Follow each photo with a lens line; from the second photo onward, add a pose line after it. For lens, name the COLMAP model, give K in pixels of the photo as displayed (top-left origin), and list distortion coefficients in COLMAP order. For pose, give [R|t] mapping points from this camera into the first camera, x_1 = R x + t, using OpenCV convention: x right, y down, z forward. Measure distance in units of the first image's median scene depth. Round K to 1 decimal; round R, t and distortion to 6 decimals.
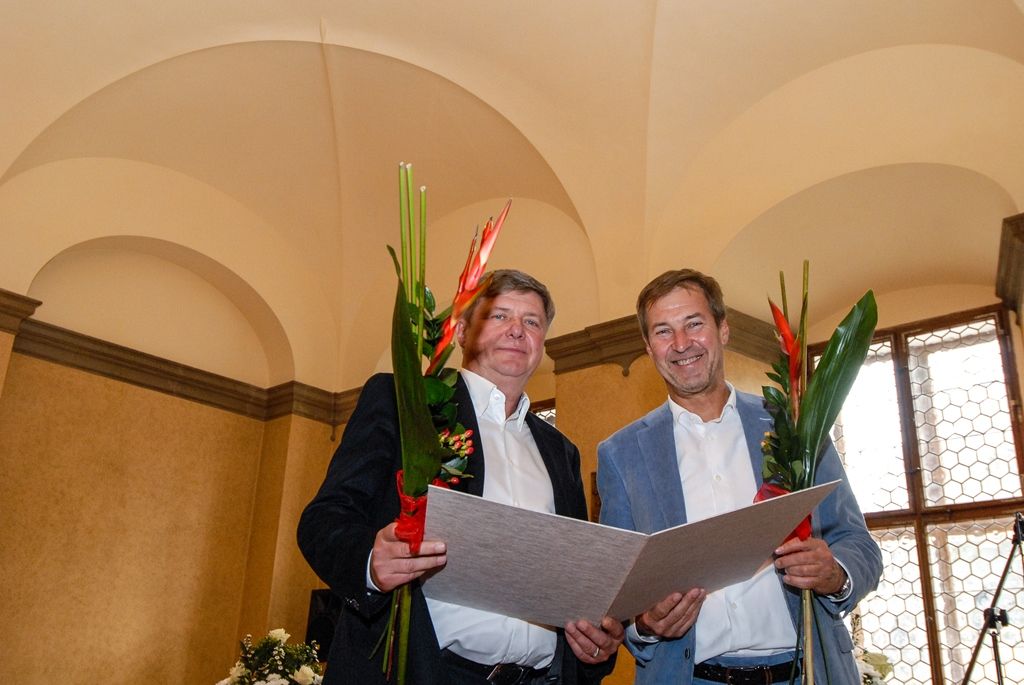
lens RADIAL K [[1016.9, 0, 517.8], [0, 1016.9, 336.2], [0, 0, 1]] dist [0.041118, 0.000000]
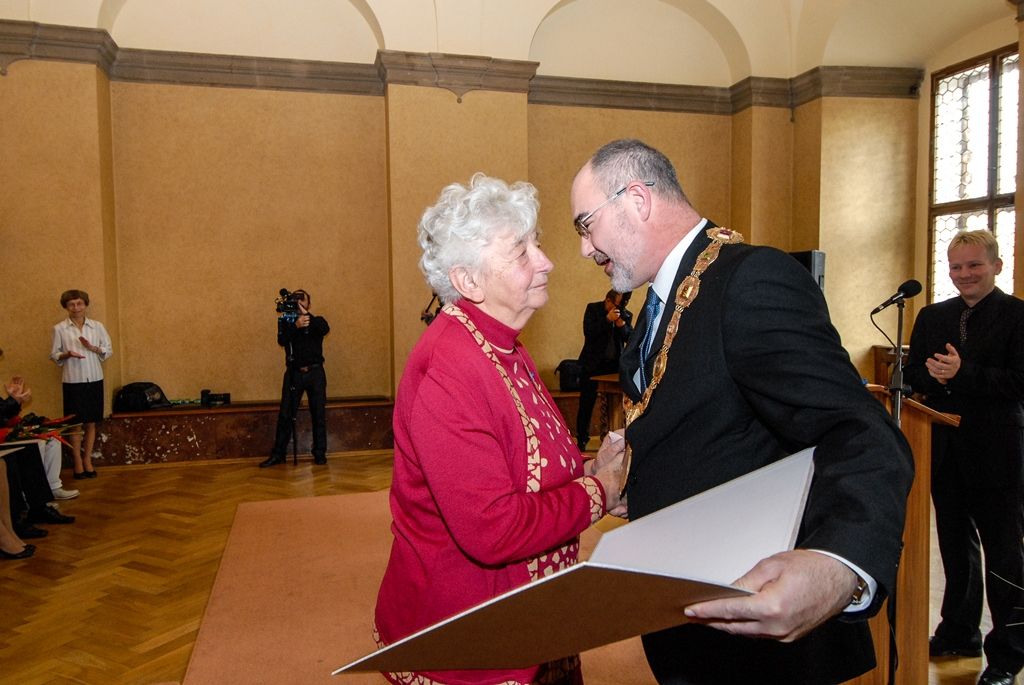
lens RADIAL K [[772.9, 0, 515.9], [0, 772.9, 343.6], [0, 0, 1]] dist [0.063856, -0.052313]
pose [[0.836049, -0.012819, -0.548505, 0.043551], [0.232885, 0.913488, 0.333623, -0.041726], [0.496776, -0.406664, 0.766706, 0.083878]]
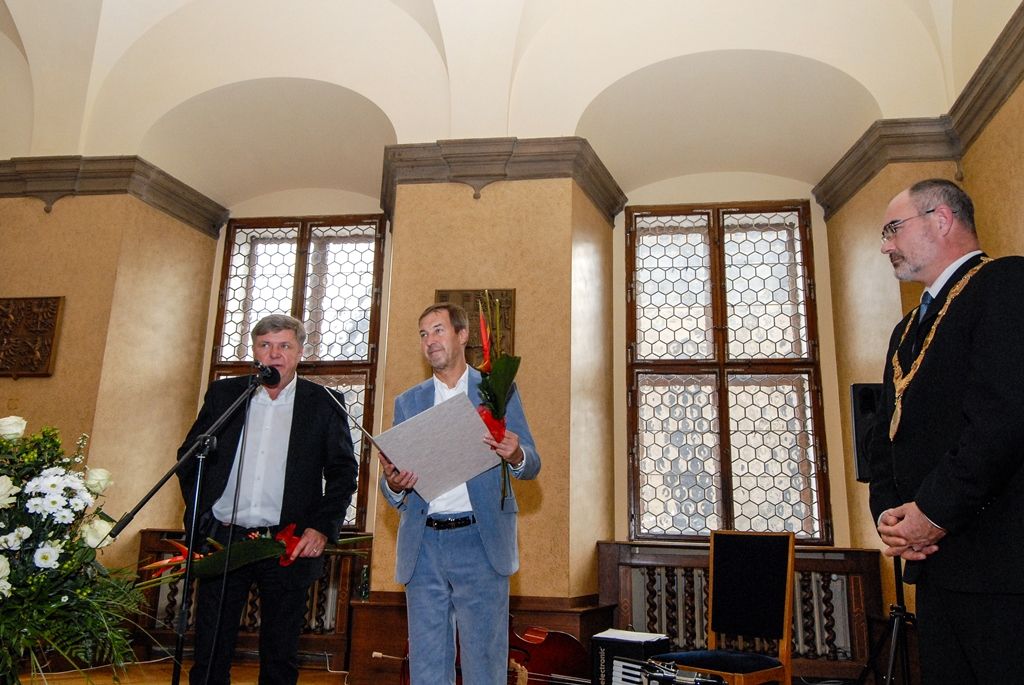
lens RADIAL K [[809.4, 0, 516.5], [0, 809.4, 343.3], [0, 0, 1]] dist [0.057711, -0.055337]
pose [[0.844027, 0.116031, 0.523598, 0.081416], [-0.190575, 0.977484, 0.090589, 0.002203], [-0.501298, -0.176245, 0.847135, 0.014821]]
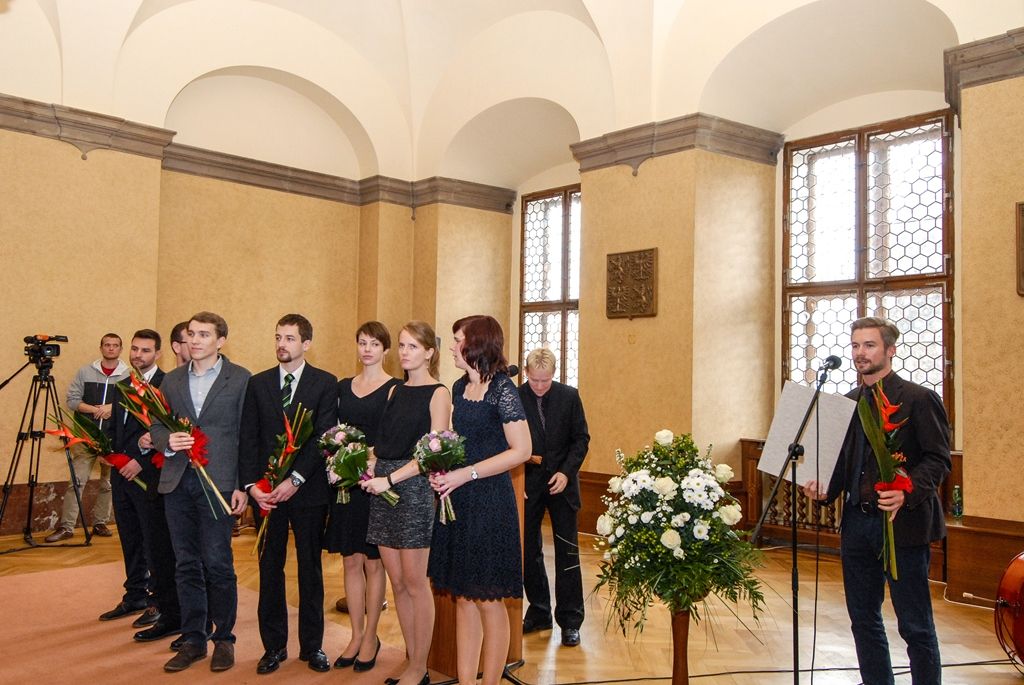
lens RADIAL K [[856.8, 0, 514.6], [0, 856.8, 344.3], [0, 0, 1]] dist [0.050747, -0.048421]
pose [[0.995205, -0.018785, -0.095988, 0.052995], [0.048133, 0.948389, 0.313434, -0.095004], [0.085146, -0.316552, 0.944746, -0.064751]]
